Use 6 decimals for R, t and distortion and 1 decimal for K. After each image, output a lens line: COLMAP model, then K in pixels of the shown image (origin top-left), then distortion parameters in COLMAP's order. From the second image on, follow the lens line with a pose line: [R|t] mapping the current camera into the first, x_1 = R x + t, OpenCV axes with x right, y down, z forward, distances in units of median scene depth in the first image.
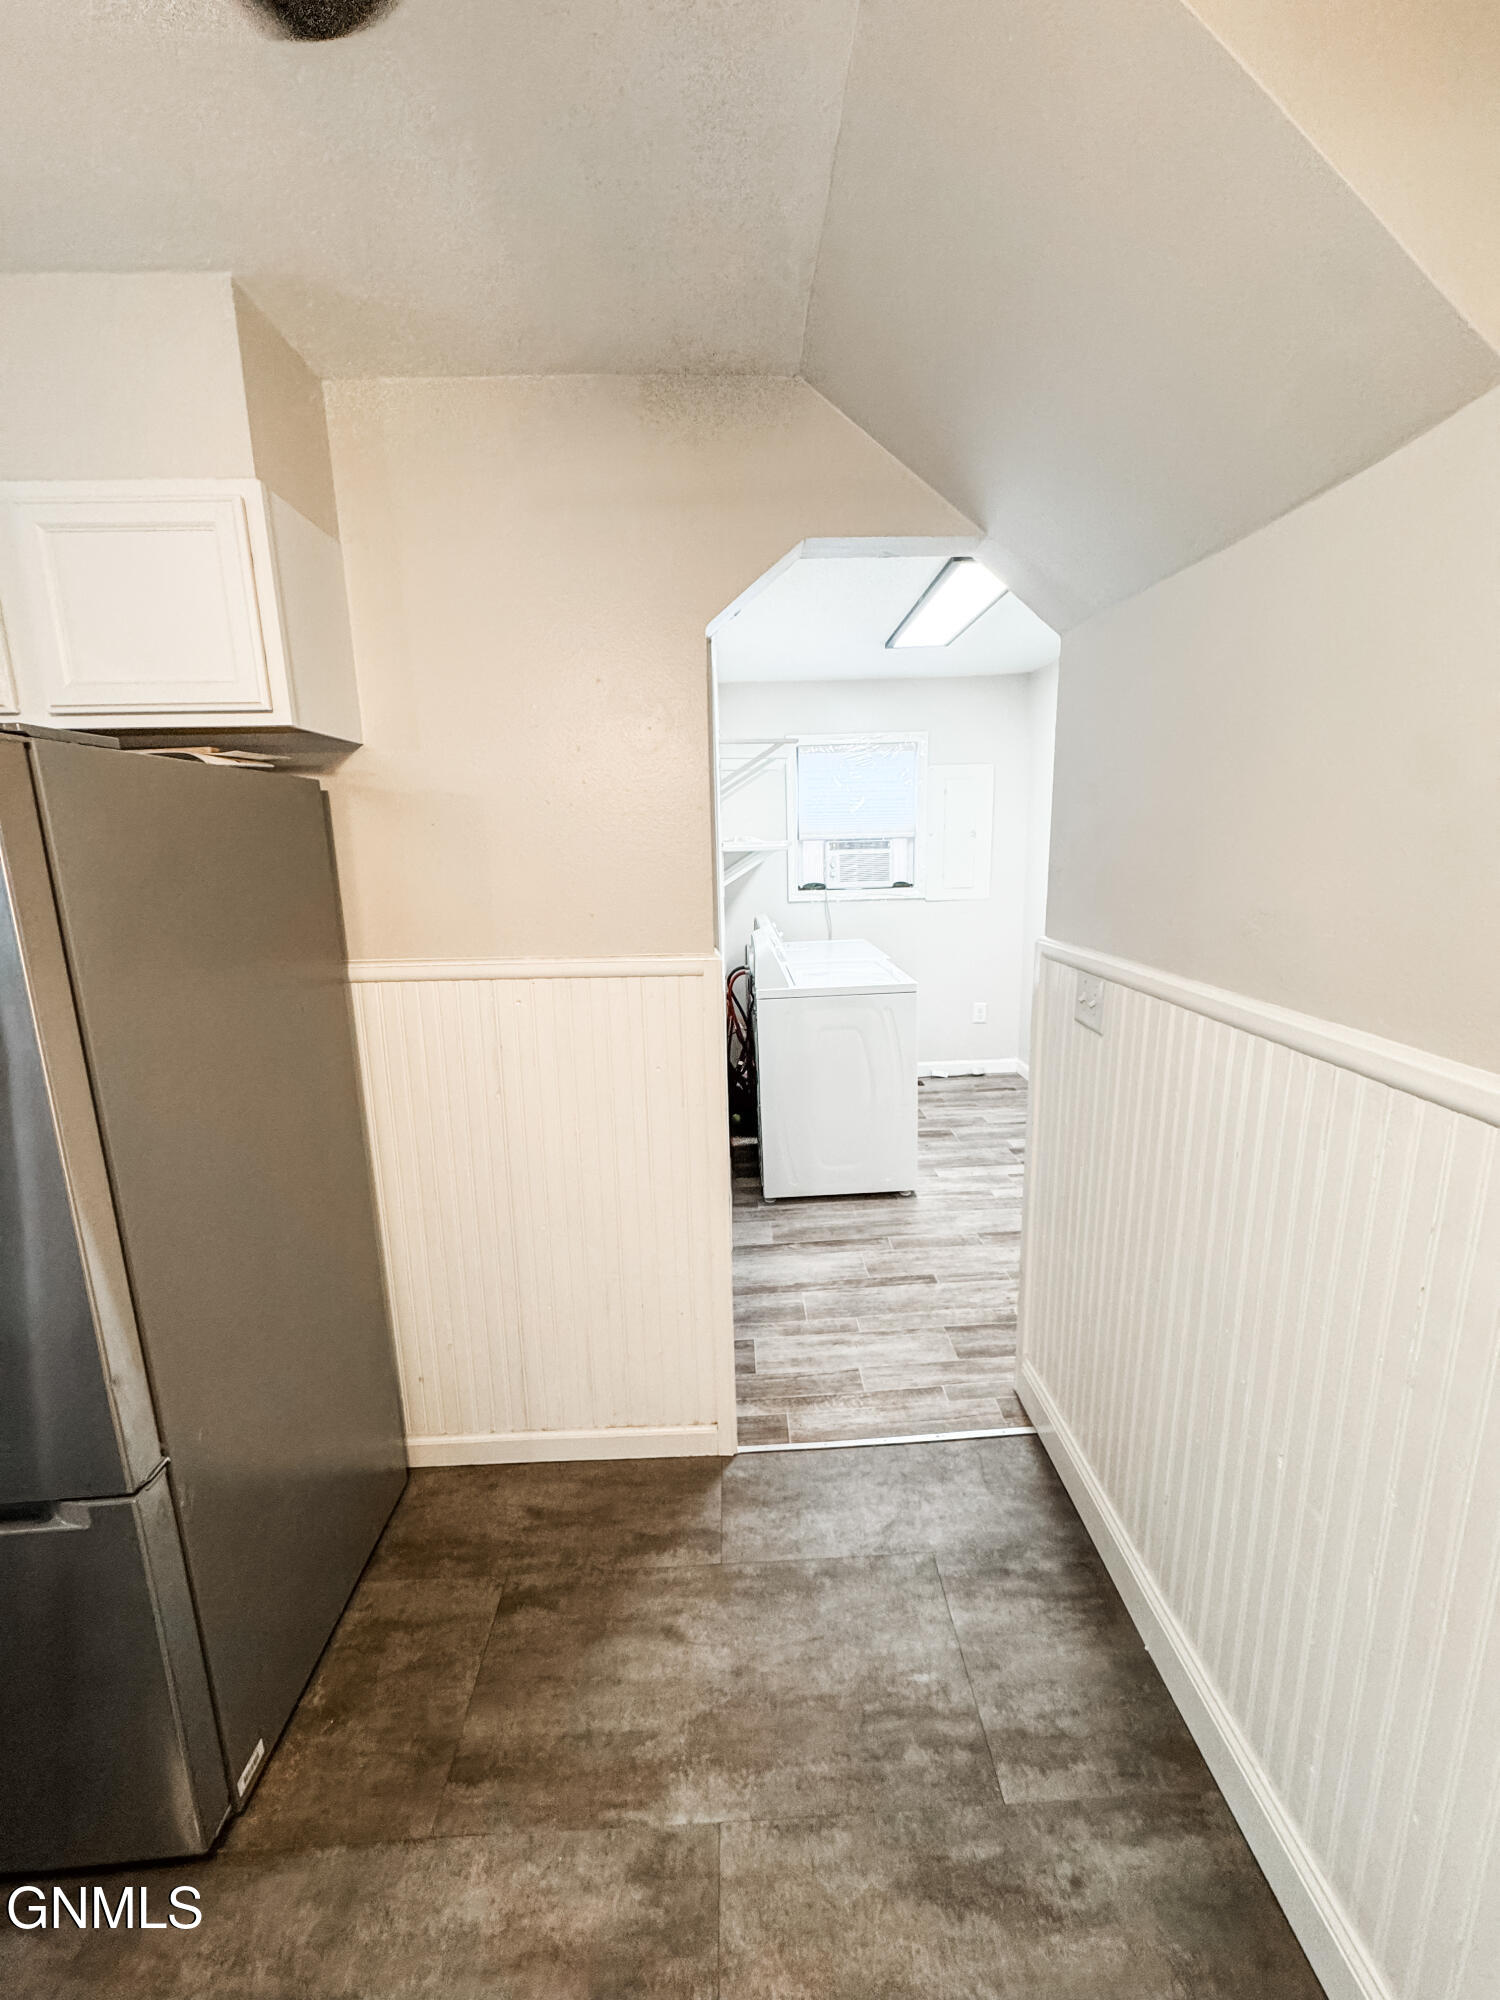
lens RADIAL K [[810.7, 0, 750.0], [0, 810.7, 1000.0], [0, 0, 1]] dist [0.000860, 0.000035]
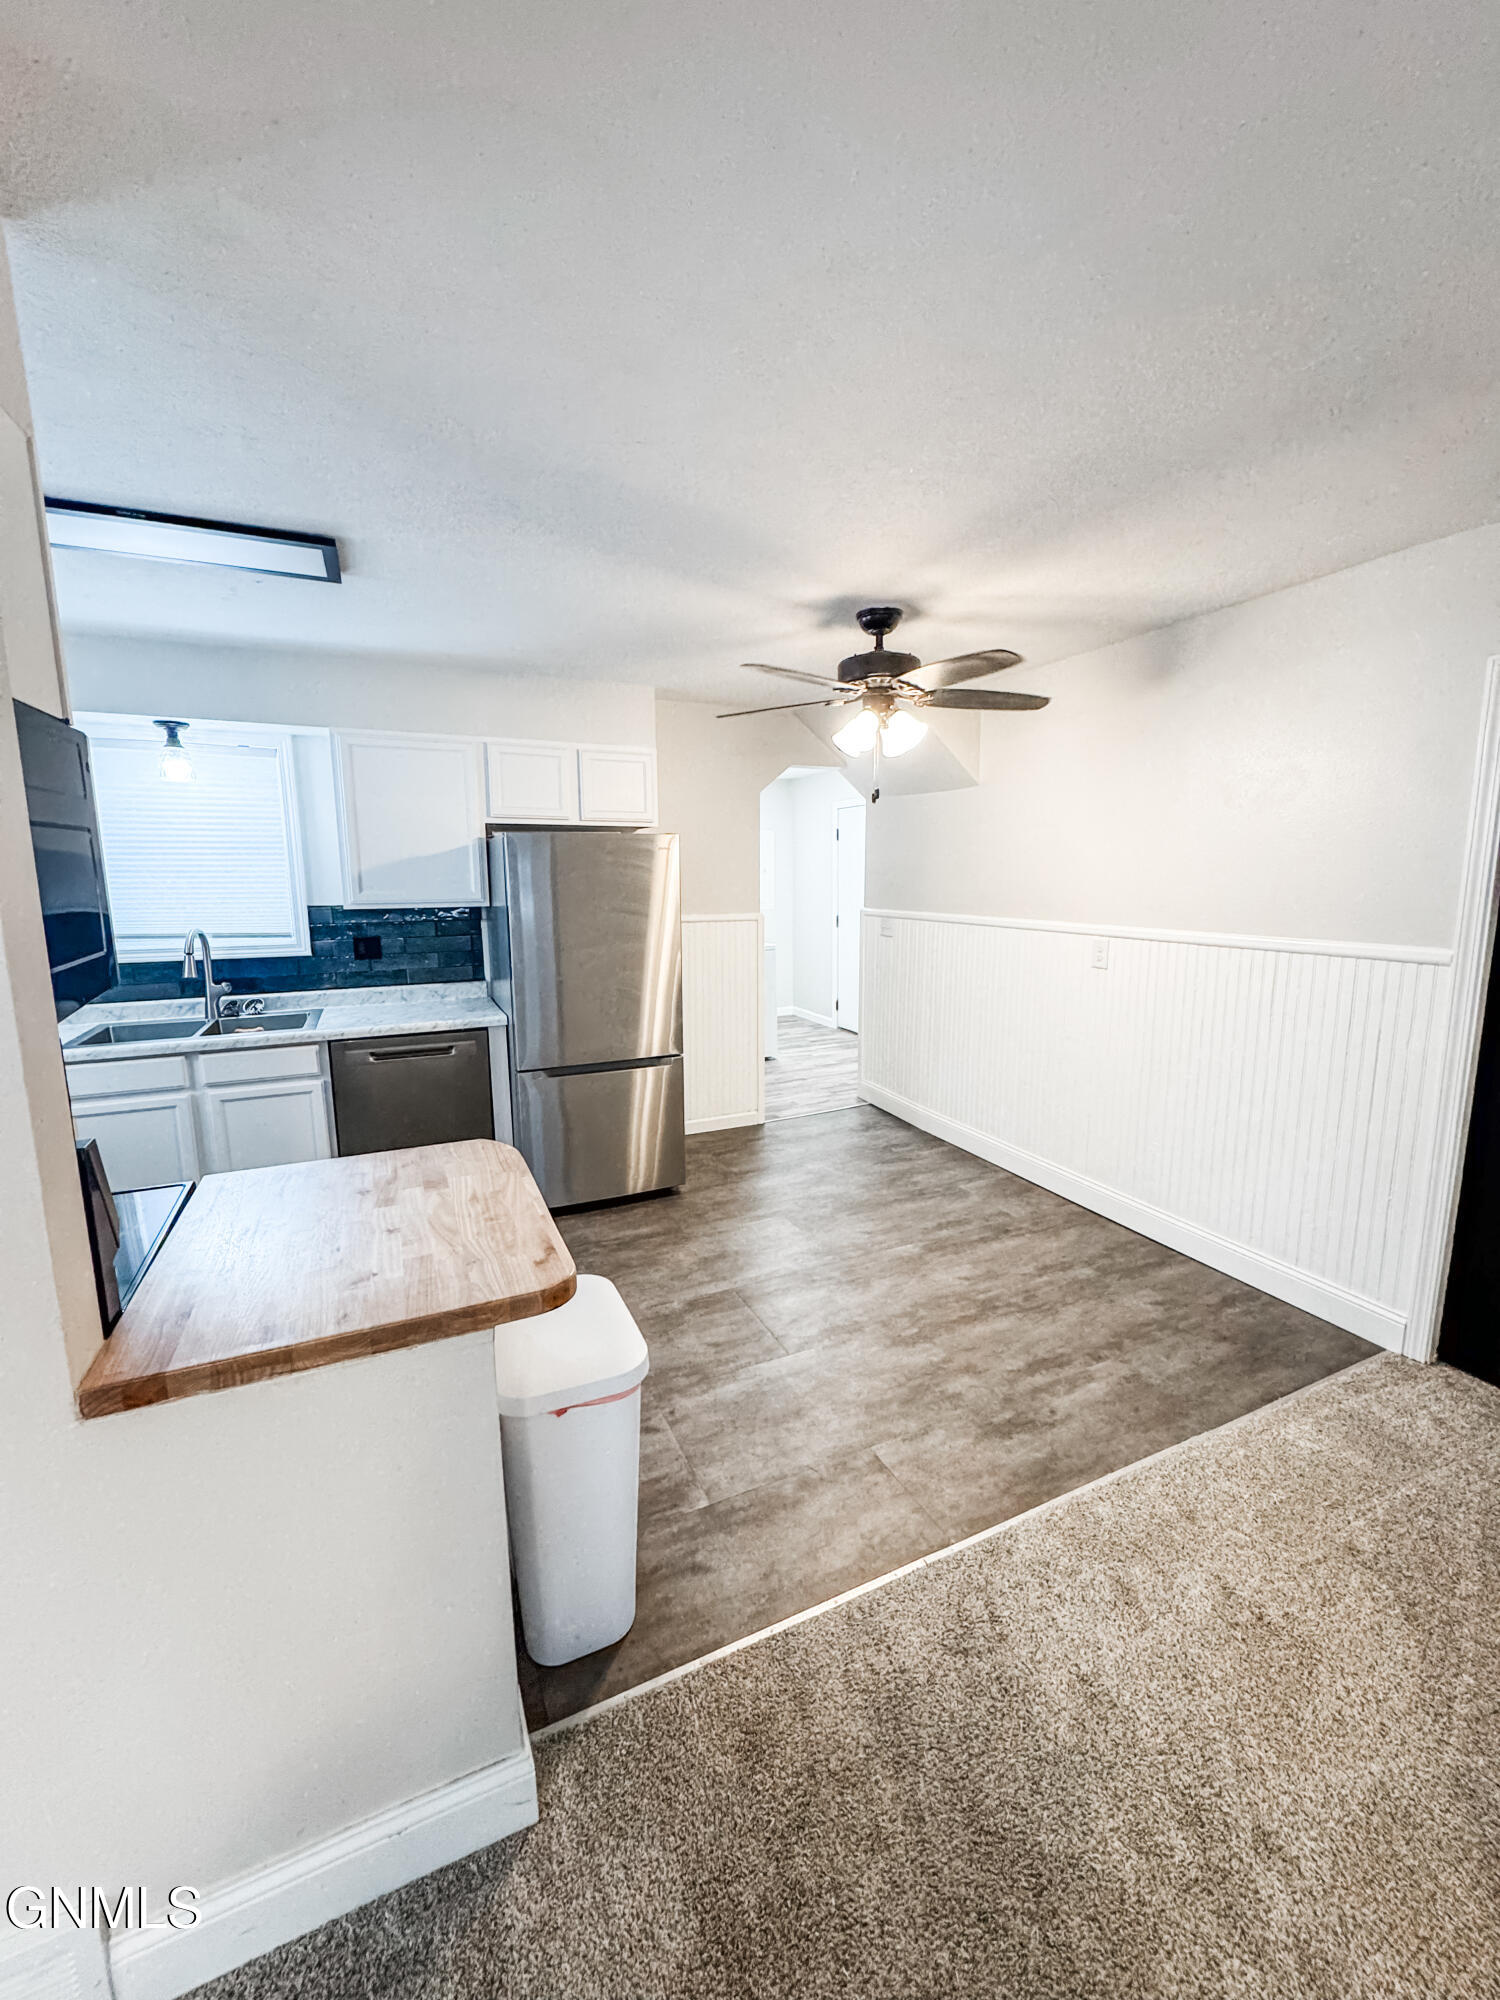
lens RADIAL K [[810.7, 0, 750.0], [0, 810.7, 1000.0], [0, 0, 1]] dist [0.000860, 0.000035]
pose [[0.919766, -0.043102, 0.390094, -1.122268], [0.060680, 0.997617, -0.032842, 0.313419], [-0.387749, 0.053877, 0.920189, -1.396911]]
